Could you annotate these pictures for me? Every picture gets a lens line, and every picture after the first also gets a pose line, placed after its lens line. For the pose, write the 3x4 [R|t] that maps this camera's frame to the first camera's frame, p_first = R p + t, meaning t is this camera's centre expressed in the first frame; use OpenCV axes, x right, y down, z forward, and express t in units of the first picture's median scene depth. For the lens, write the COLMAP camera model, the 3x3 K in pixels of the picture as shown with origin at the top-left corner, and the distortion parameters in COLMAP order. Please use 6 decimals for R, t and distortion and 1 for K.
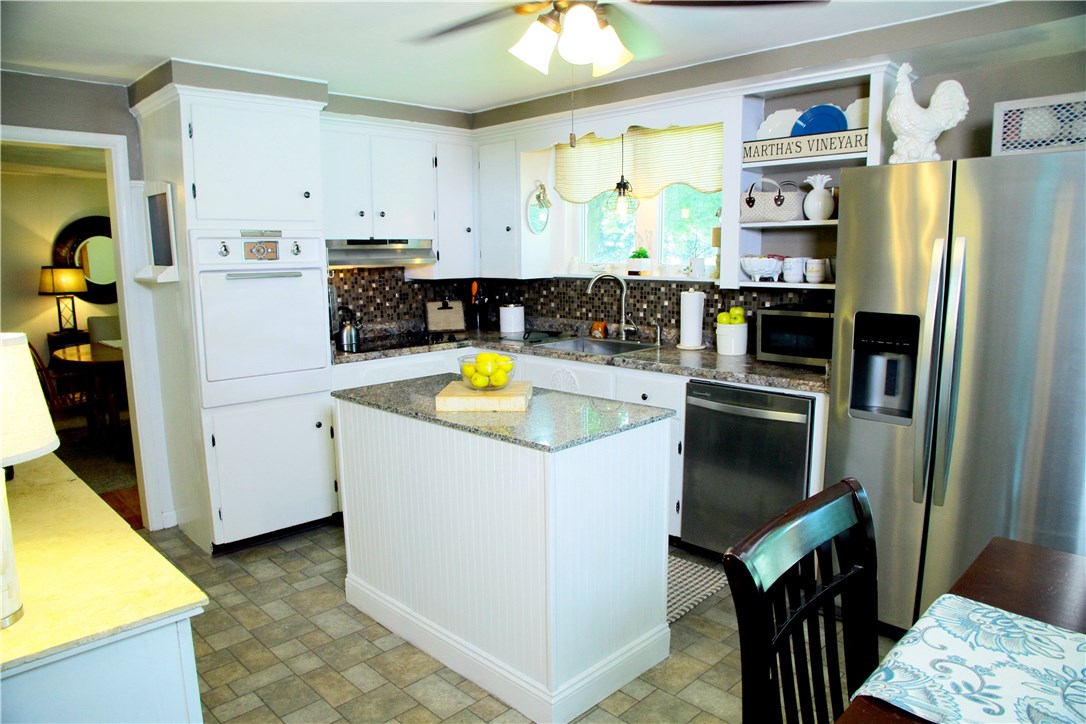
lens RADIAL K [[716.3, 0, 543.0], [0, 716.3, 376.6], [0, 0, 1]] dist [-0.135723, 0.074007]
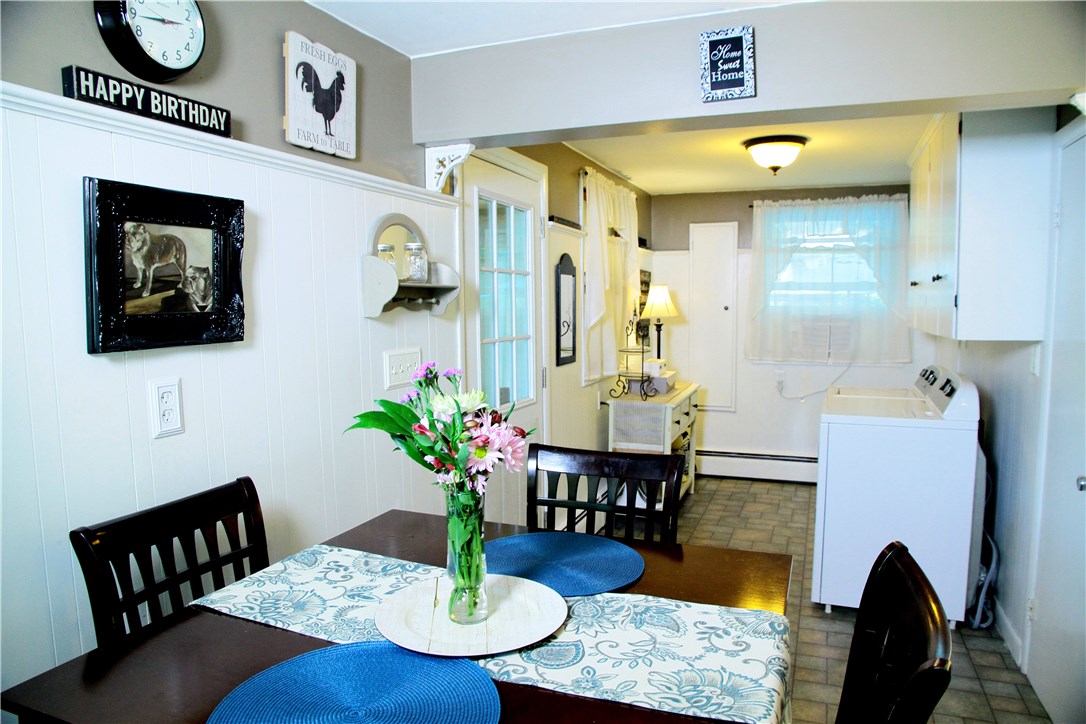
lens RADIAL K [[716.3, 0, 543.0], [0, 716.3, 376.6], [0, 0, 1]] dist [-0.135723, 0.074007]
pose [[-0.916818, 0.059892, -0.394788, 0.372334], [-0.047861, 0.965077, 0.257556, -0.090288], [0.396427, 0.255027, -0.881934, 0.498189]]
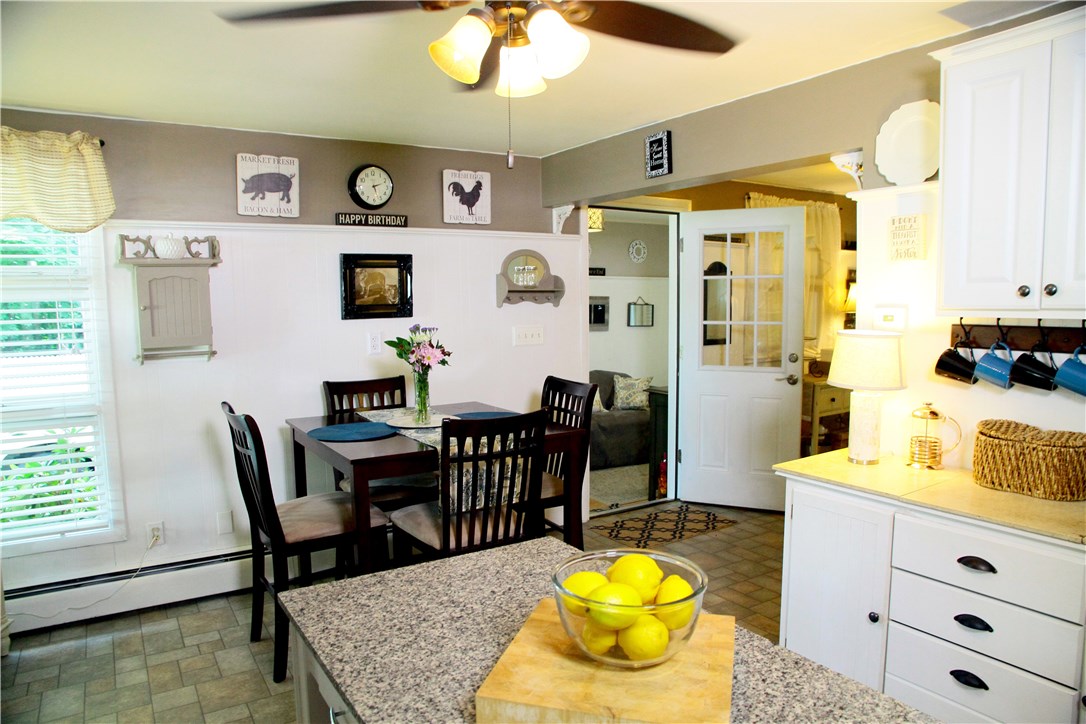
lens RADIAL K [[716.3, 0, 543.0], [0, 716.3, 376.6], [0, 0, 1]] dist [-0.135723, 0.074007]
pose [[-0.977537, -0.000650, 0.210762, -0.090952], [0.056867, 0.962095, 0.266720, -0.179466], [-0.202946, 0.272715, -0.940446, 1.042426]]
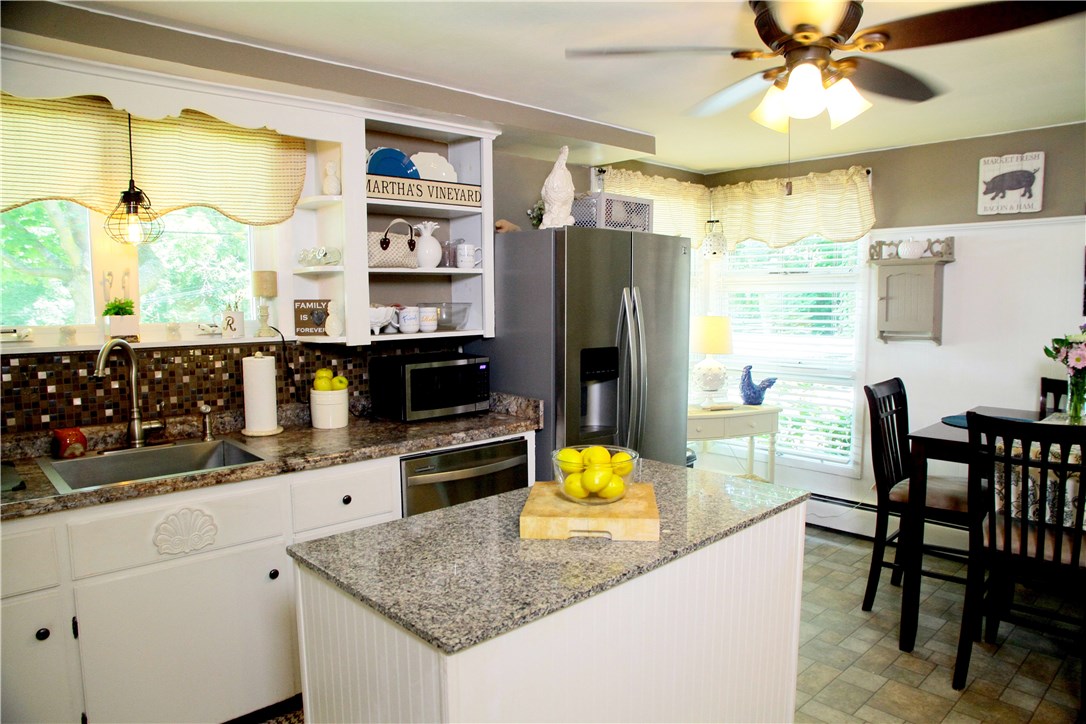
lens RADIAL K [[716.3, 0, 543.0], [0, 716.3, 376.6], [0, 0, 1]] dist [-0.135723, 0.074007]
pose [[0.034388, -0.095449, 0.994840, -0.579408], [0.178062, 0.980087, 0.087878, -0.127696], [-0.983418, 0.174121, 0.050699, 0.781657]]
